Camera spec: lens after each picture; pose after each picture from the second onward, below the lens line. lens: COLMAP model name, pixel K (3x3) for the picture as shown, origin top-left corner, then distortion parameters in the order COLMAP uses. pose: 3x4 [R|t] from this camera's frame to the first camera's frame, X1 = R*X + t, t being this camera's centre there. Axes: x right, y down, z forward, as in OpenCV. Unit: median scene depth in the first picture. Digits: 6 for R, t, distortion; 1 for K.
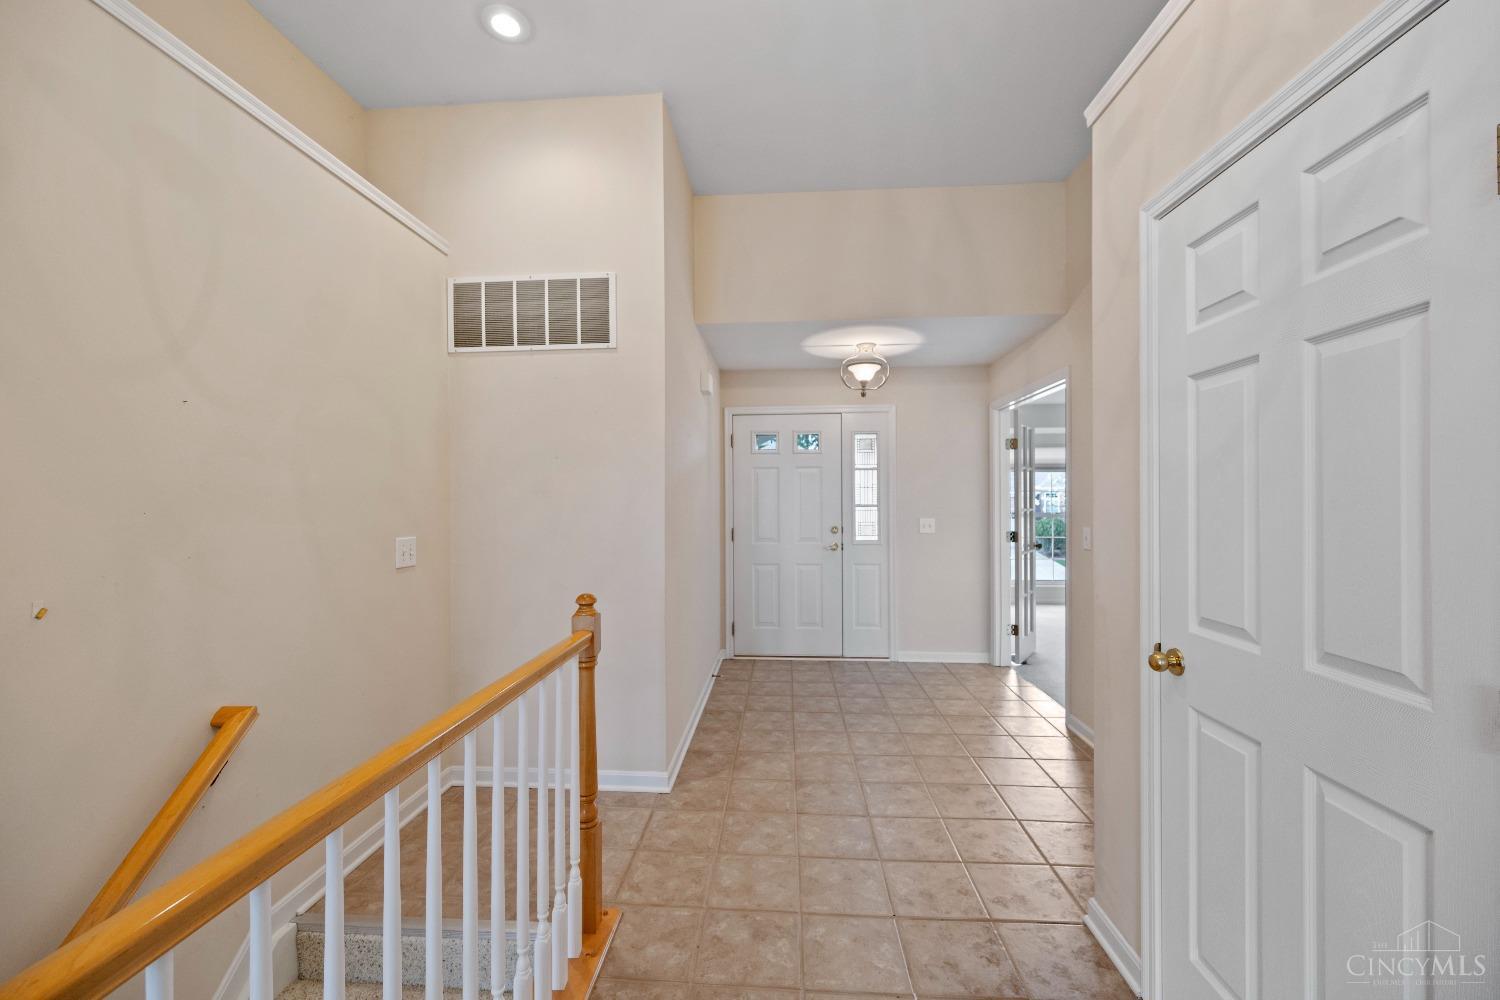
lens RADIAL K [[589.8, 0, 748.9], [0, 589.8, 498.0], [0, 0, 1]] dist [-0.001248, -0.000096]
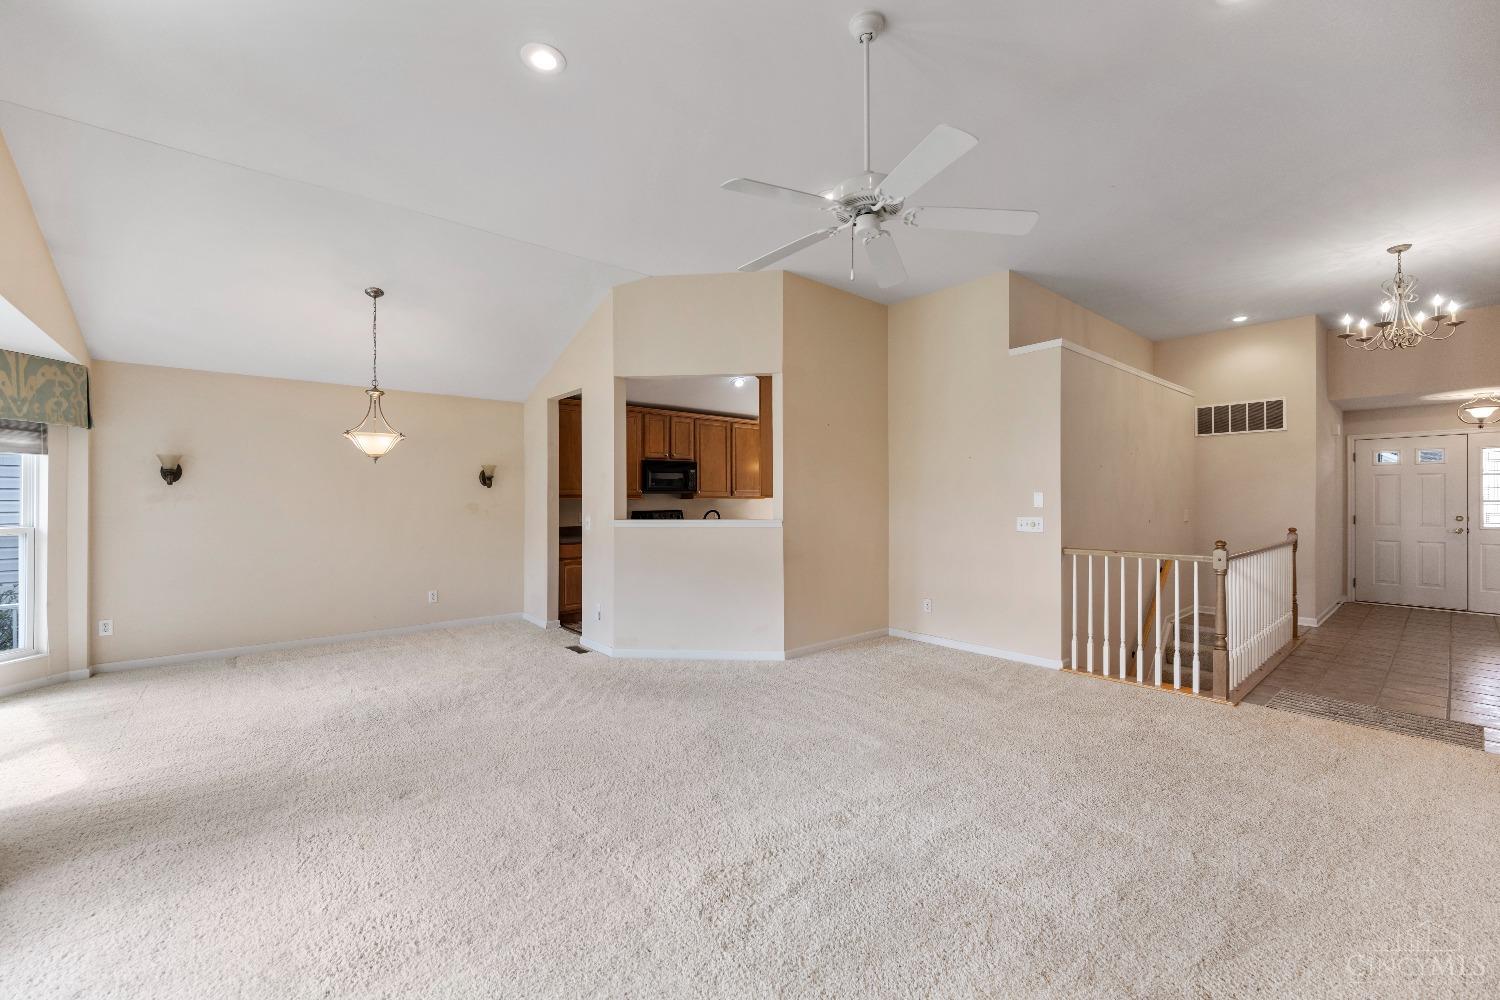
lens RADIAL K [[589.8, 0, 748.9], [0, 589.8, 498.0], [0, 0, 1]] dist [-0.001248, -0.000096]
pose [[0.686139, 0.005041, -0.727453, 0.005304], [0.000108, 0.999975, 0.007031, -0.004119], [0.727470, -0.004902, 0.686121, -1.185396]]
